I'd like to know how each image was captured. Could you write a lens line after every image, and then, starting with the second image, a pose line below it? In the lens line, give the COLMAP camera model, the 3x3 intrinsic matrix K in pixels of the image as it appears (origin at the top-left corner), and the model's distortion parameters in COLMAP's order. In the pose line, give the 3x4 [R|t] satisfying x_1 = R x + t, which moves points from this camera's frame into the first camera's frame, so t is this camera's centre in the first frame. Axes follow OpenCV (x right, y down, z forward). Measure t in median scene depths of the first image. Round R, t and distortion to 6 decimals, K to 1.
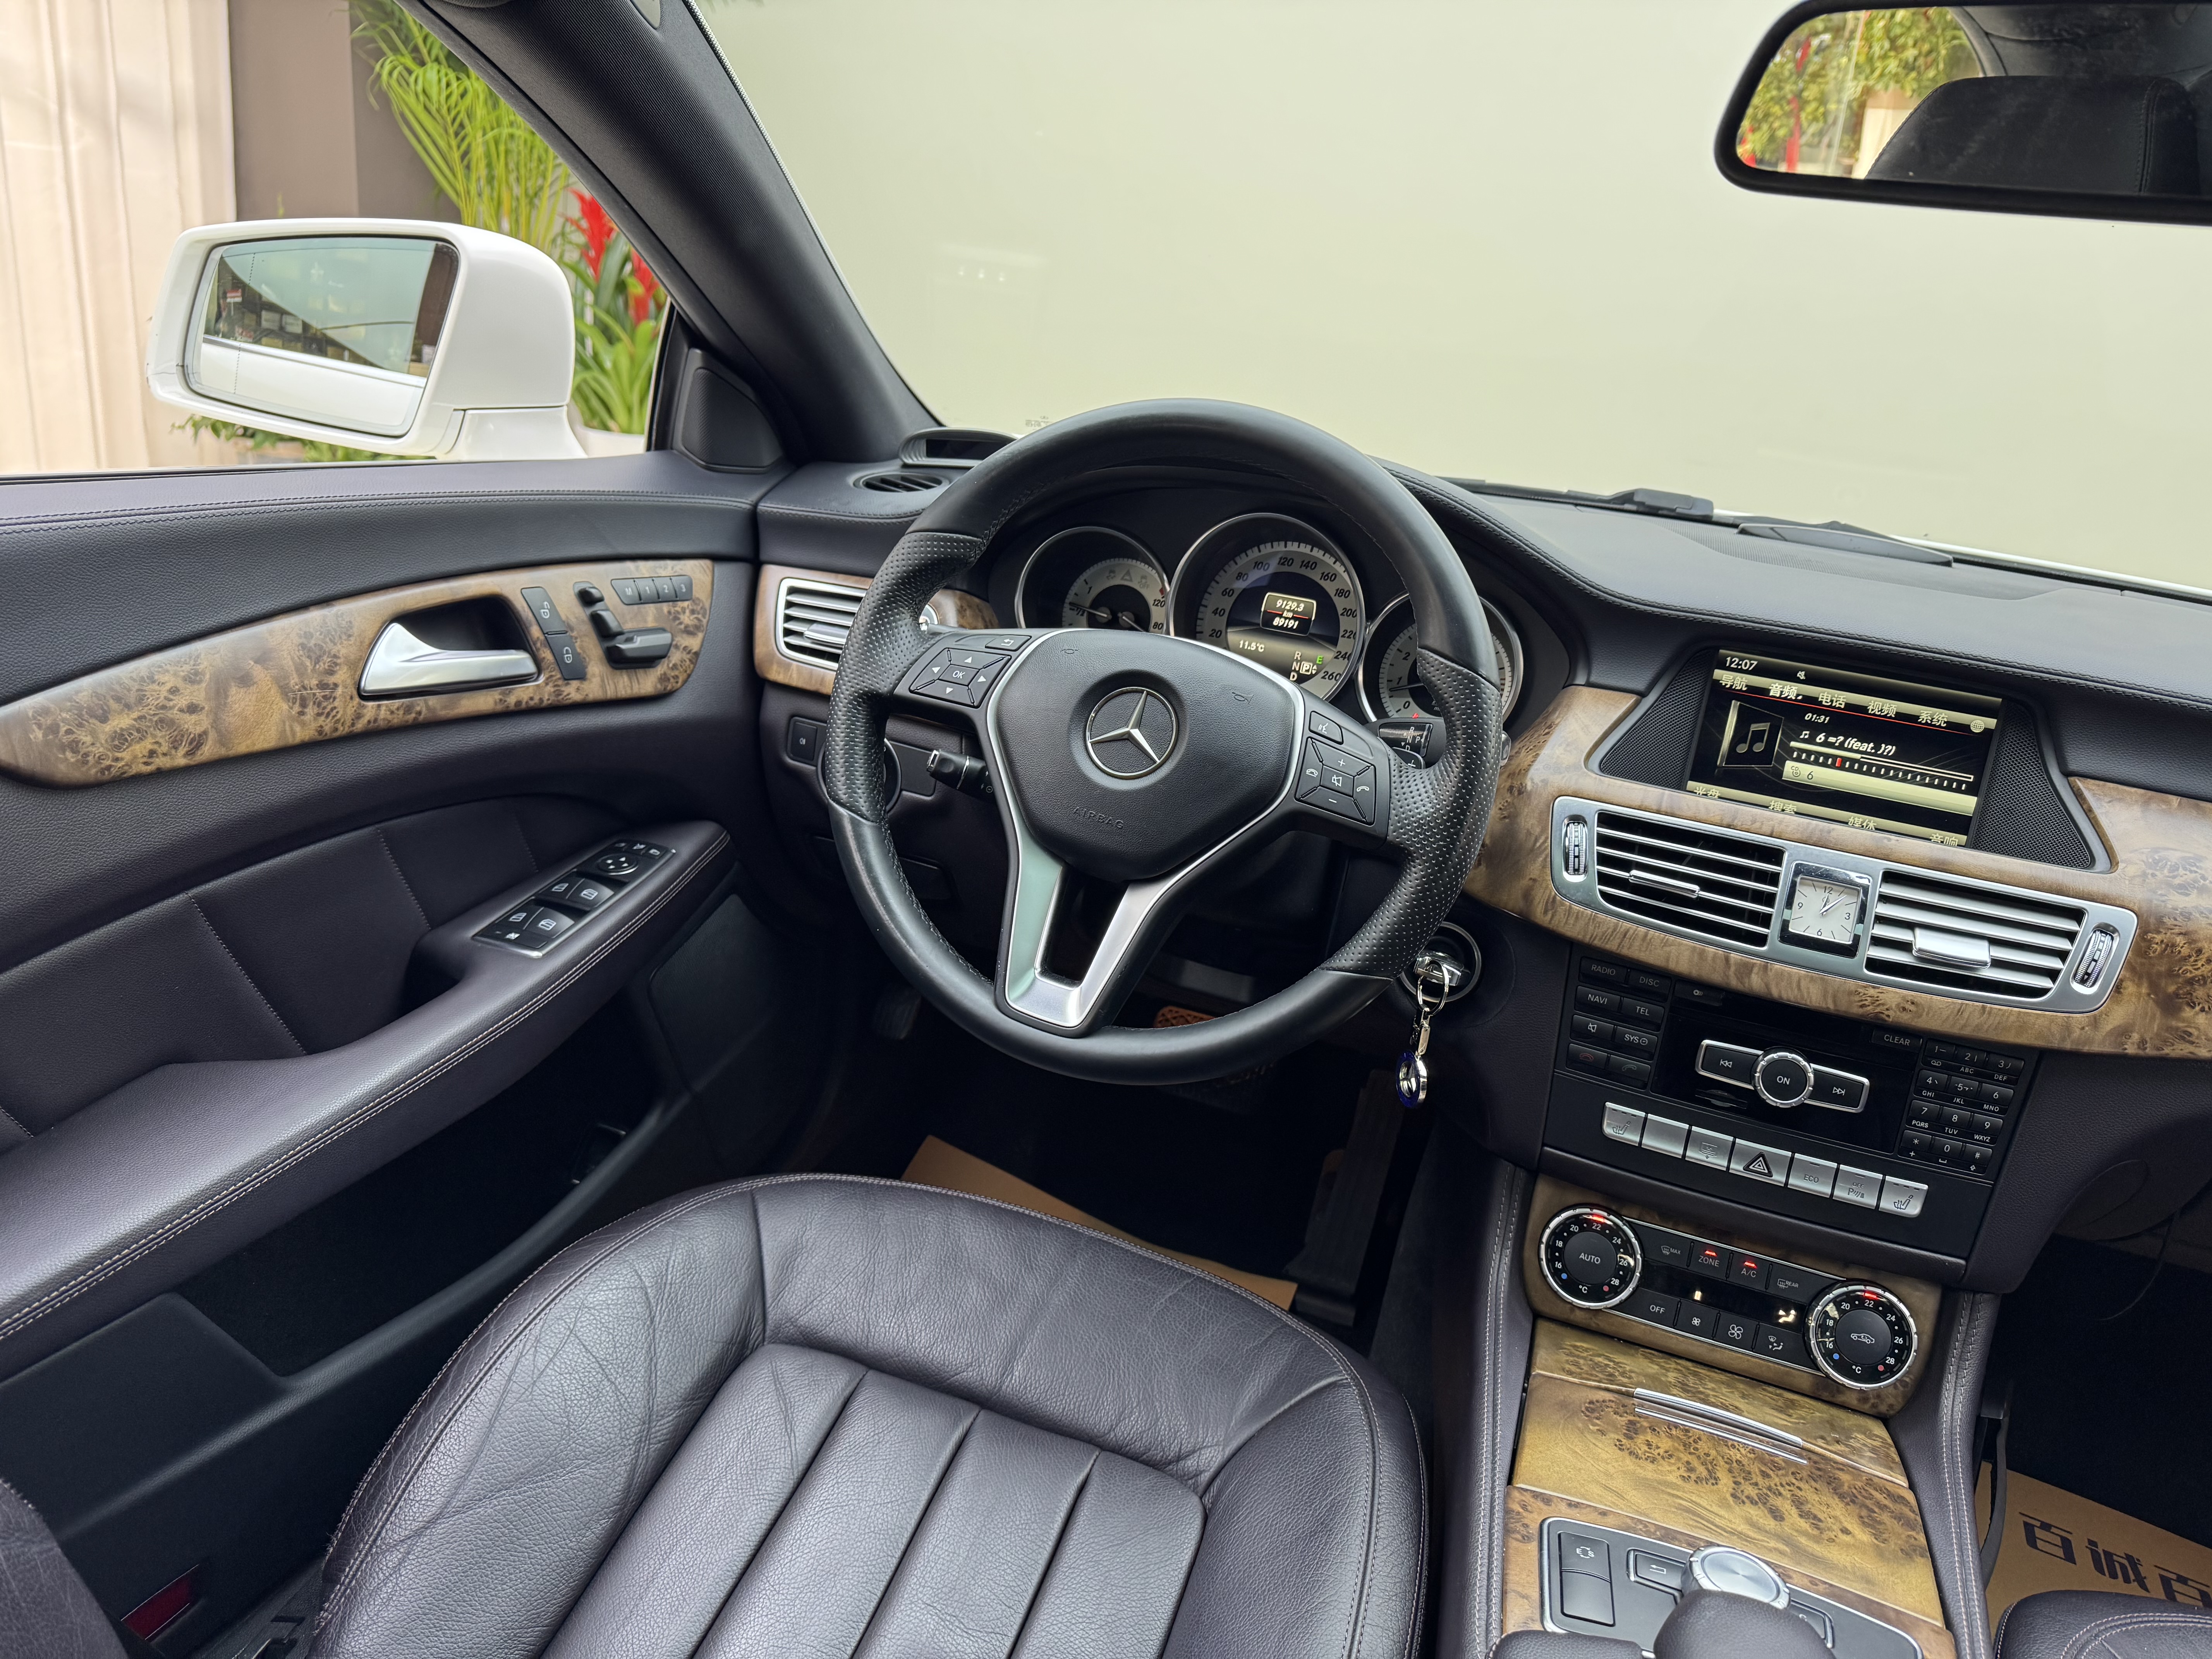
lens RADIAL K [[1593.0, 0, 1091.4], [0, 1593.0, 819.5], [0, 0, 1]] dist [0.072506, -0.099171]
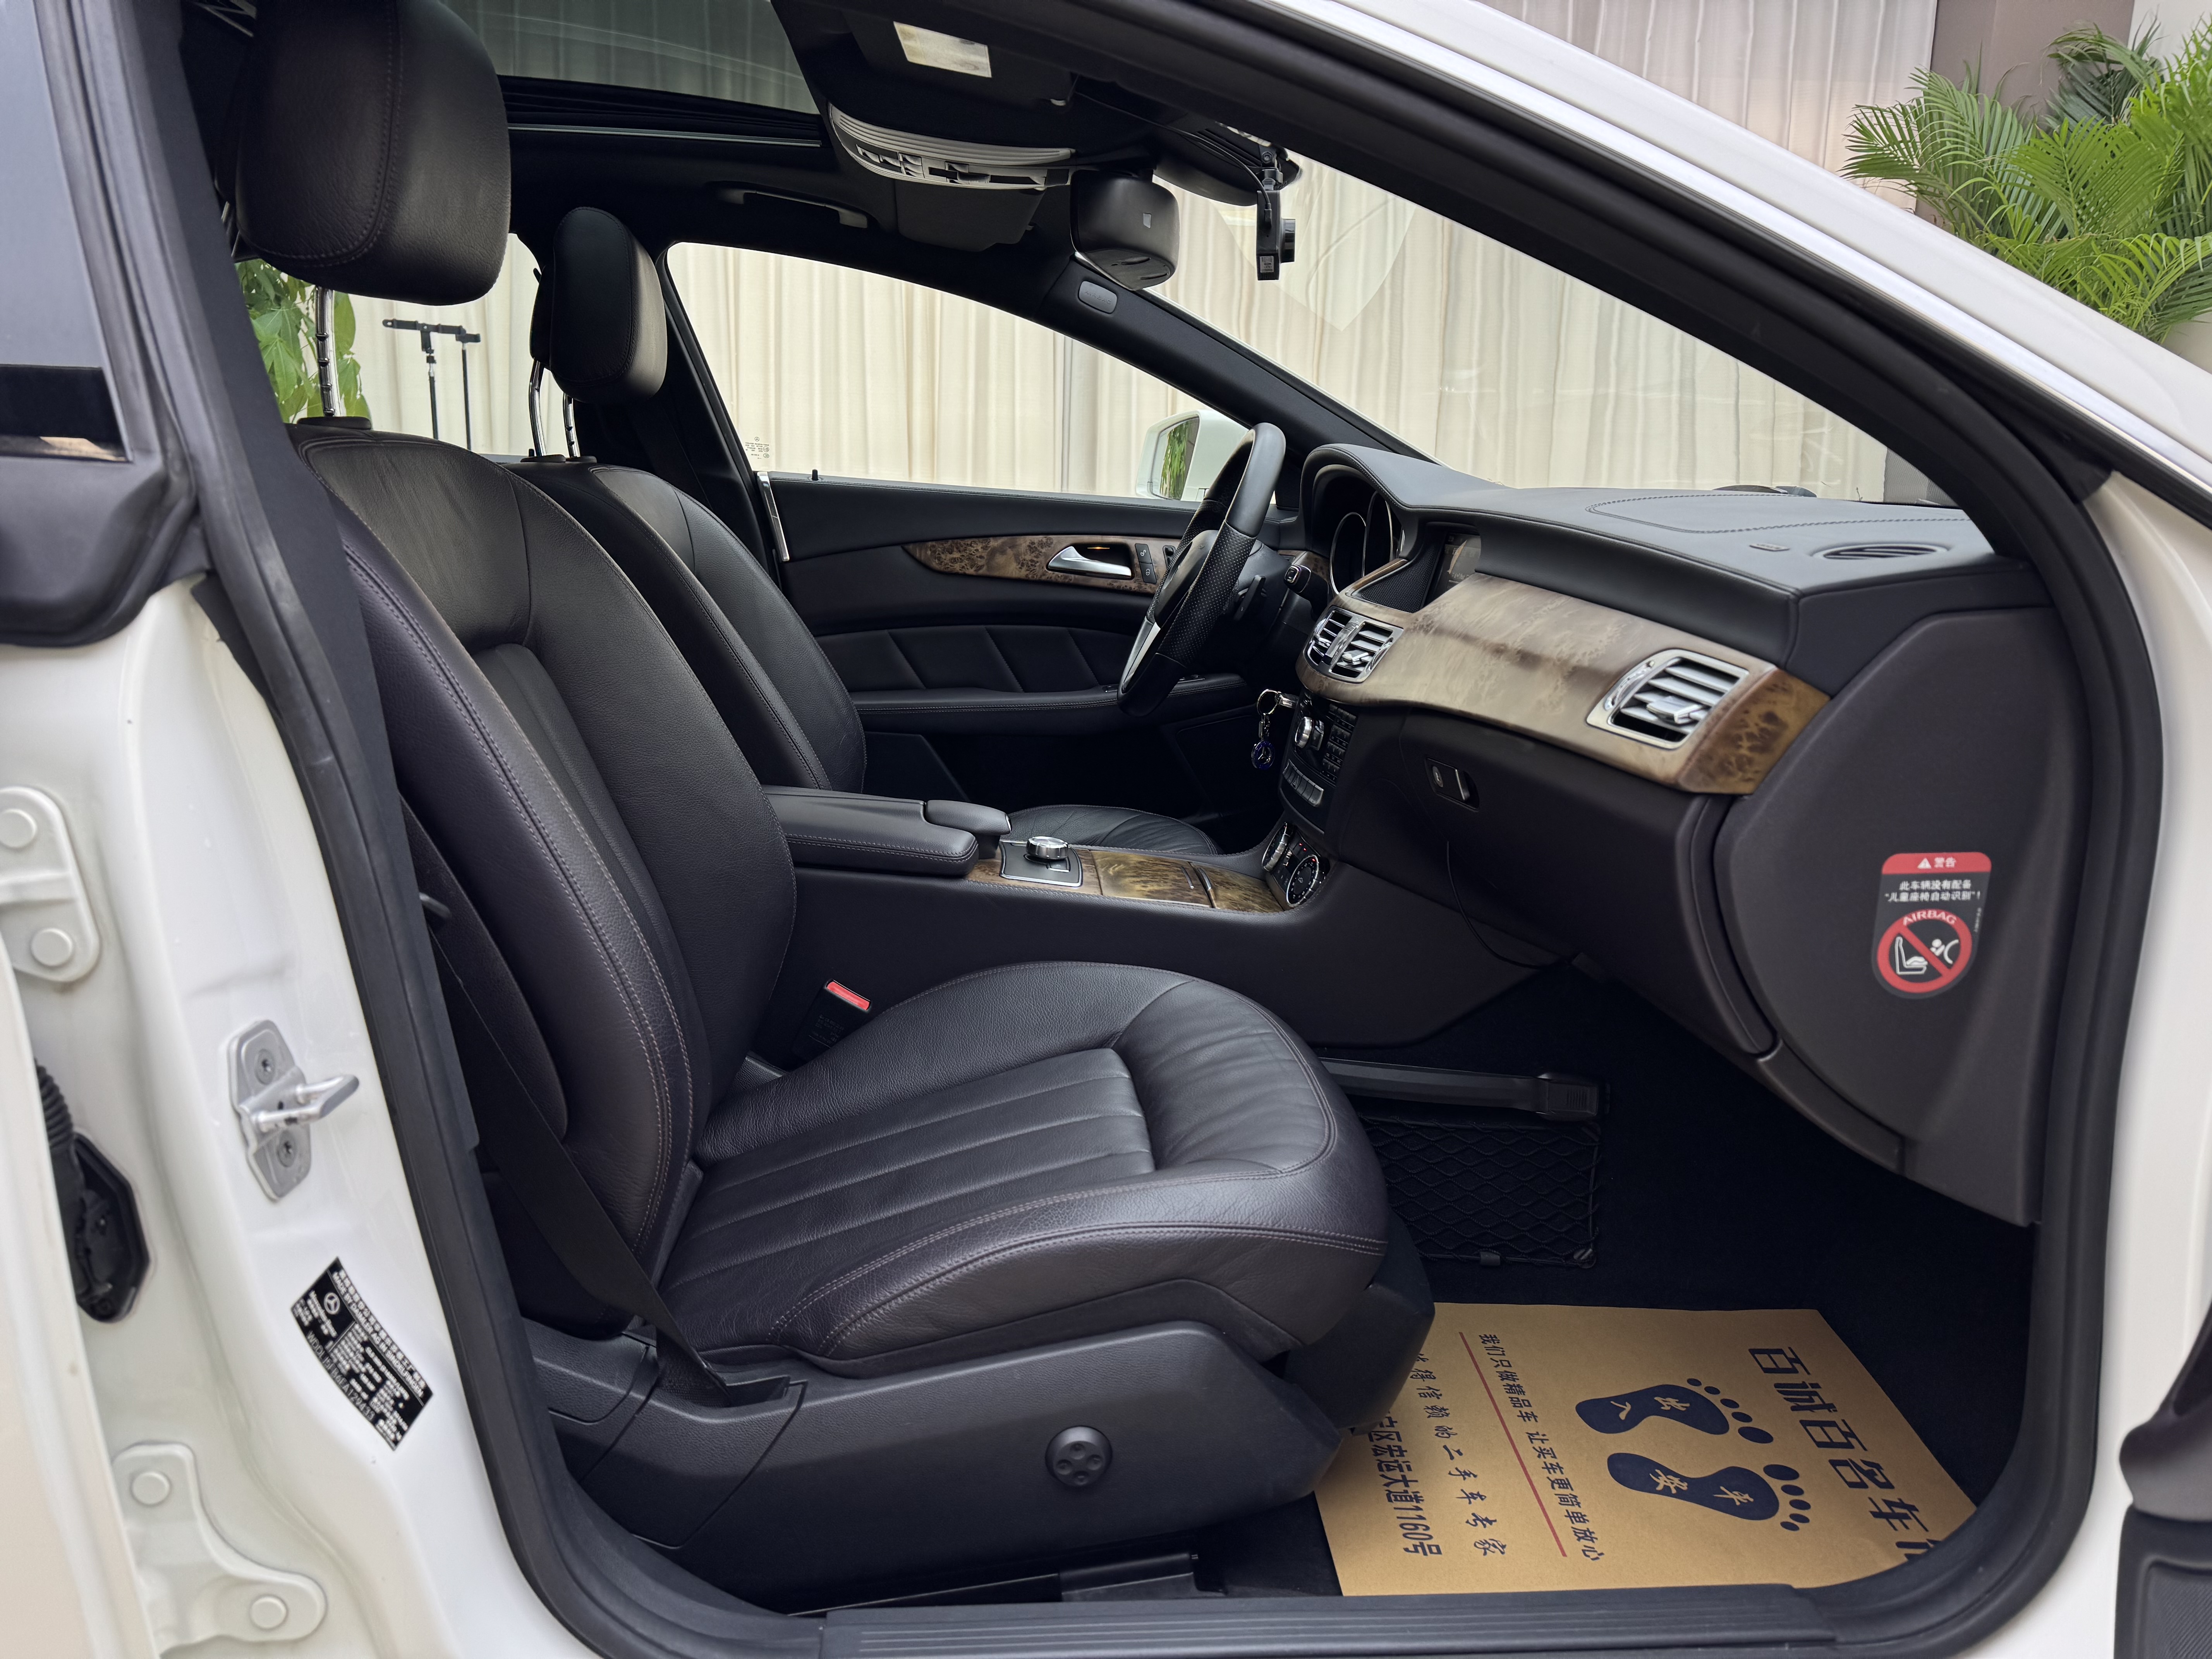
lens RADIAL K [[1593.0, 0, 1112.9], [0, 1593.0, 832.3], [0, 0, 1]] dist [0.072506, -0.099171]
pose [[0.398446, 0.087490, -0.913009, 1.877501], [-0.283403, 0.958473, -0.031833, 0.364093], [0.872309, 0.271433, 0.406695, 0.093060]]
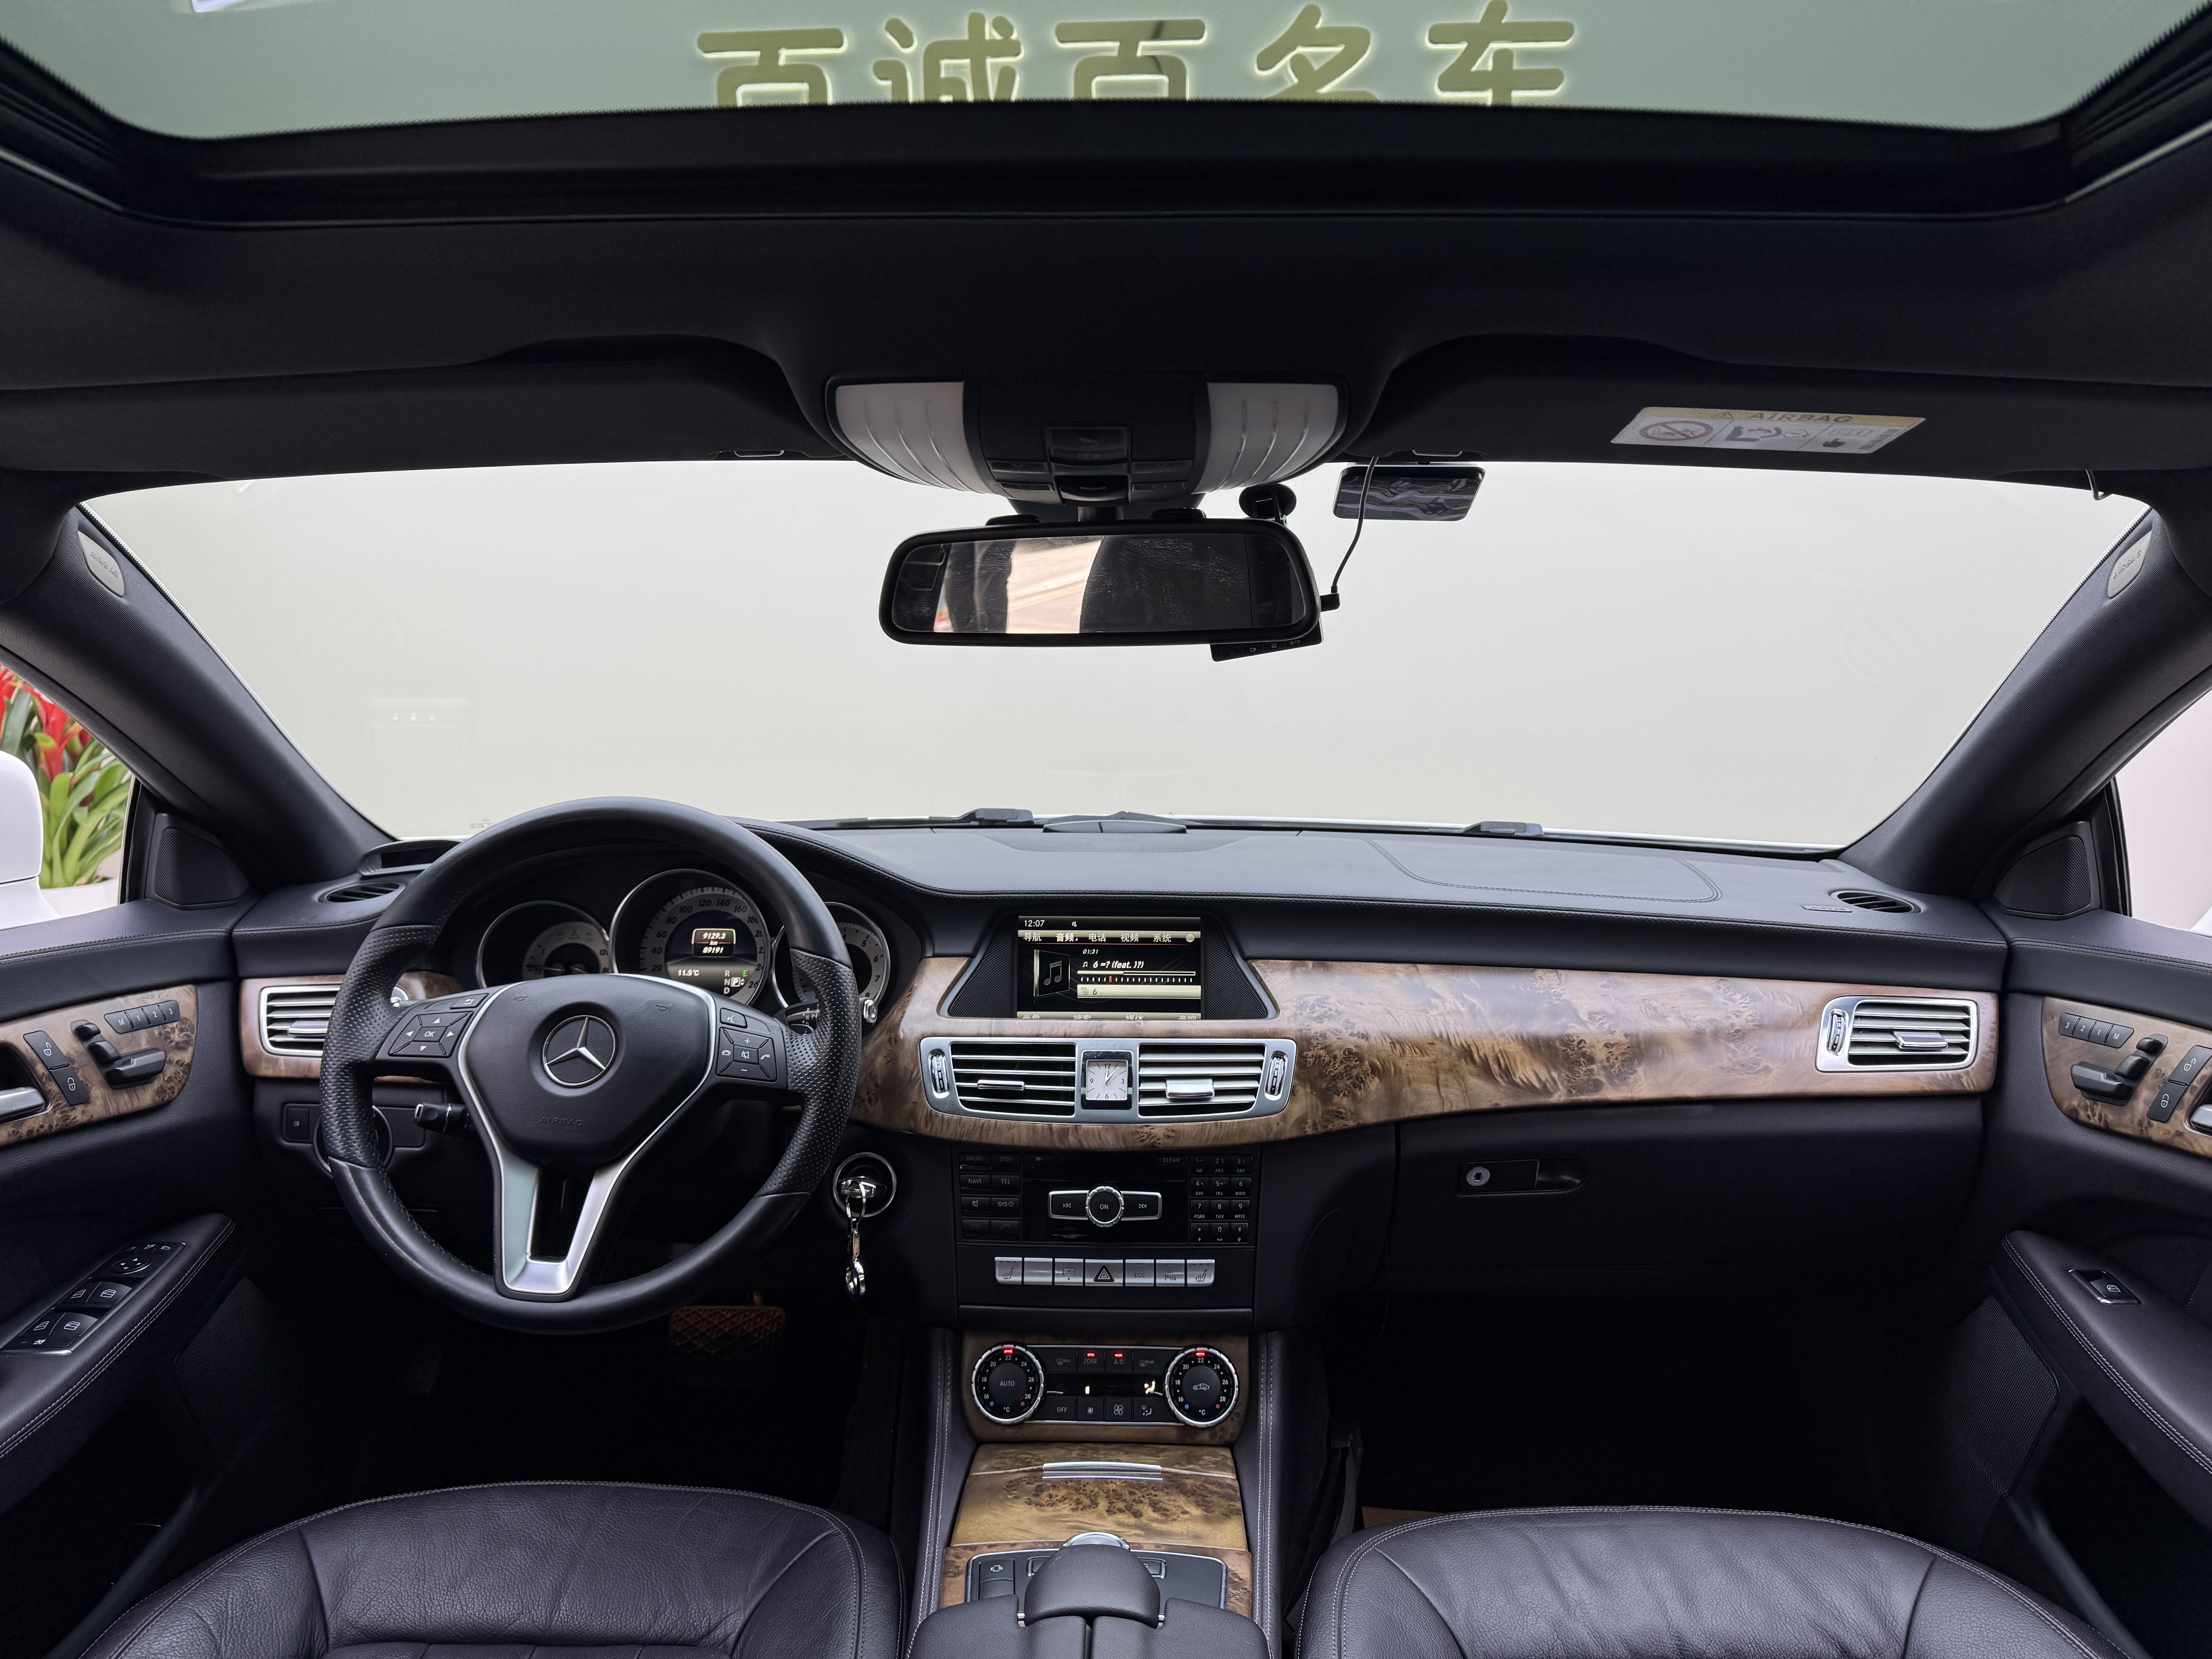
lens RADIAL K [[1593.0, 0, 1102.7], [0, 1593.0, 817.4], [0, 0, 1]] dist [0.072506, -0.099171]
pose [[0.939502, -0.146320, 0.309721, 0.044066], [0.206695, 0.963176, -0.171954, 0.068796], [-0.273156, 0.225569, 0.935149, -0.350618]]
